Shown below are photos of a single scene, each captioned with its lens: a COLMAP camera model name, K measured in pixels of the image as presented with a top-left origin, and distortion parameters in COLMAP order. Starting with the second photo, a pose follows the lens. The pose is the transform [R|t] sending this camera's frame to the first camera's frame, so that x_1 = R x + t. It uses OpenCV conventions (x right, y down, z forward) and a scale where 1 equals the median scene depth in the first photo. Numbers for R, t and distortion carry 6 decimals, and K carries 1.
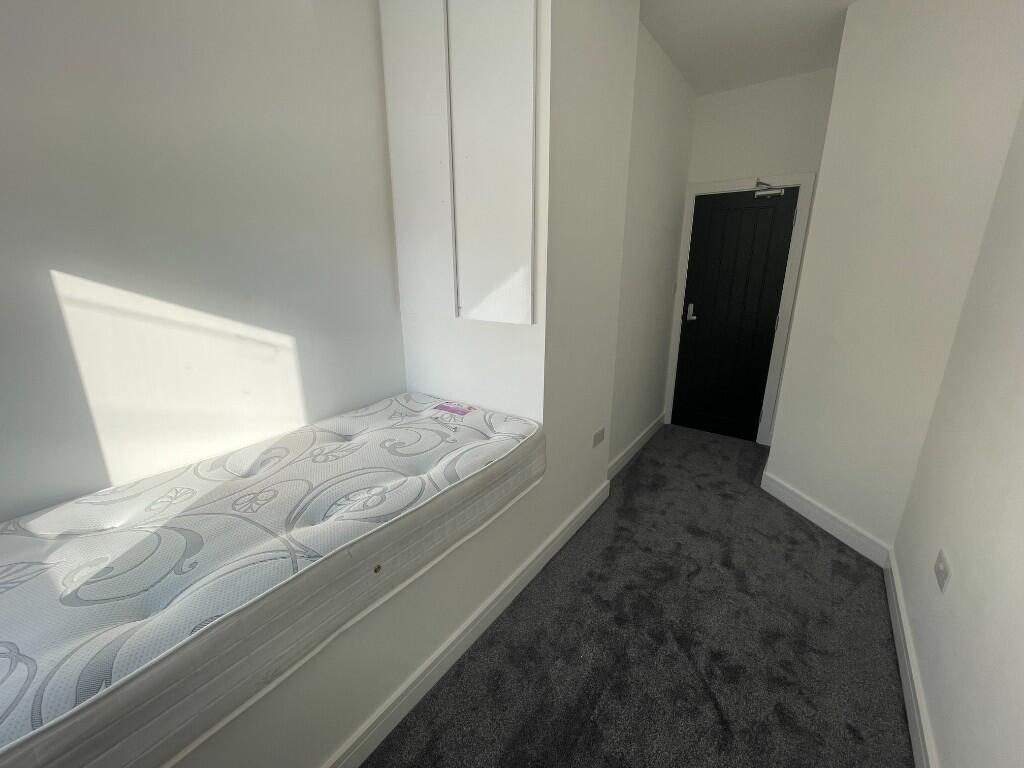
lens RADIAL K [[412.0, 0, 513.6], [0, 412.0, 383.0], [0, 0, 1]] dist [-0.004088, -0.000009]
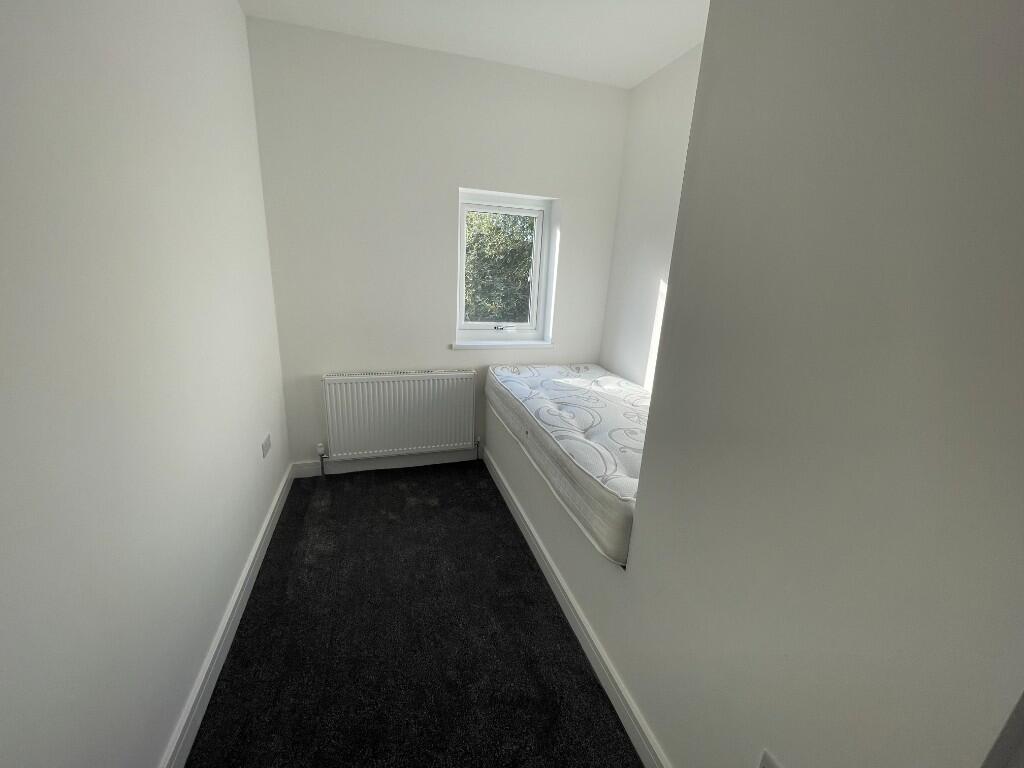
lens RADIAL K [[412.0, 0, 509.5], [0, 412.0, 385.2], [0, 0, 1]] dist [-0.004088, -0.000009]
pose [[-0.602115, 0.204166, -0.771864, 0.918055], [-0.264260, 0.861301, 0.433967, -0.435267], [0.753408, 0.465271, -0.464649, 1.384705]]
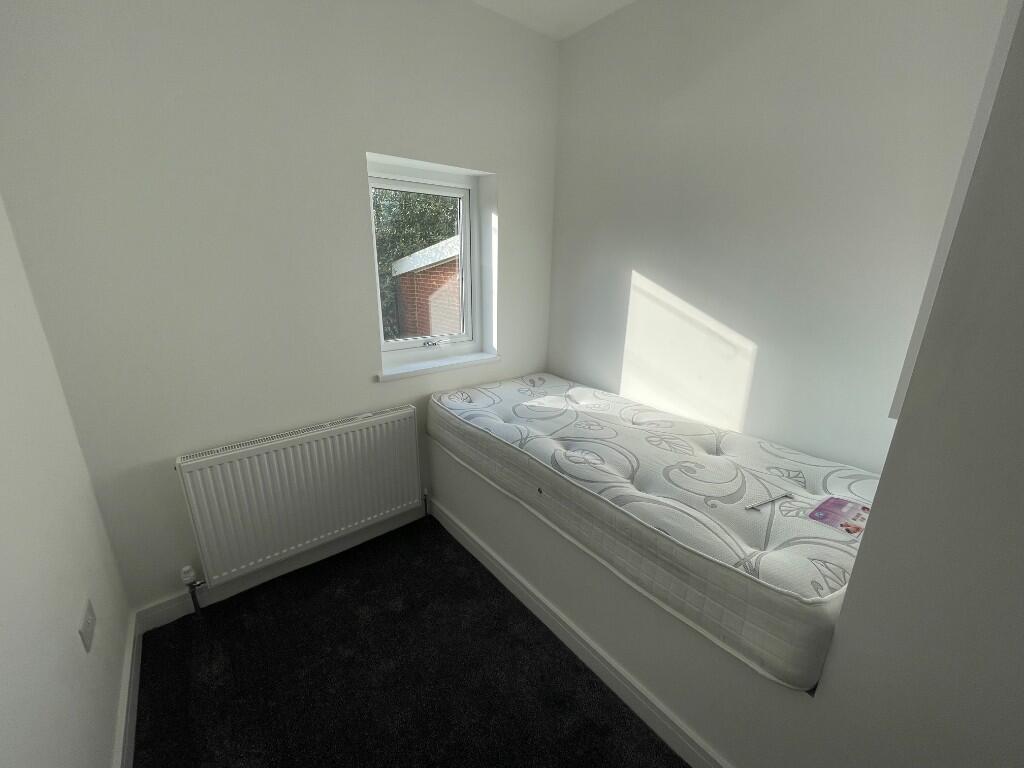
lens RADIAL K [[412.0, 0, 510.5], [0, 412.0, 384.6], [0, 0, 1]] dist [-0.004088, -0.000009]
pose [[-0.268769, 0.286120, -0.919727, 0.702872], [-0.274706, 0.892435, 0.357906, -0.273118], [0.923201, 0.348849, -0.161260, 0.810918]]
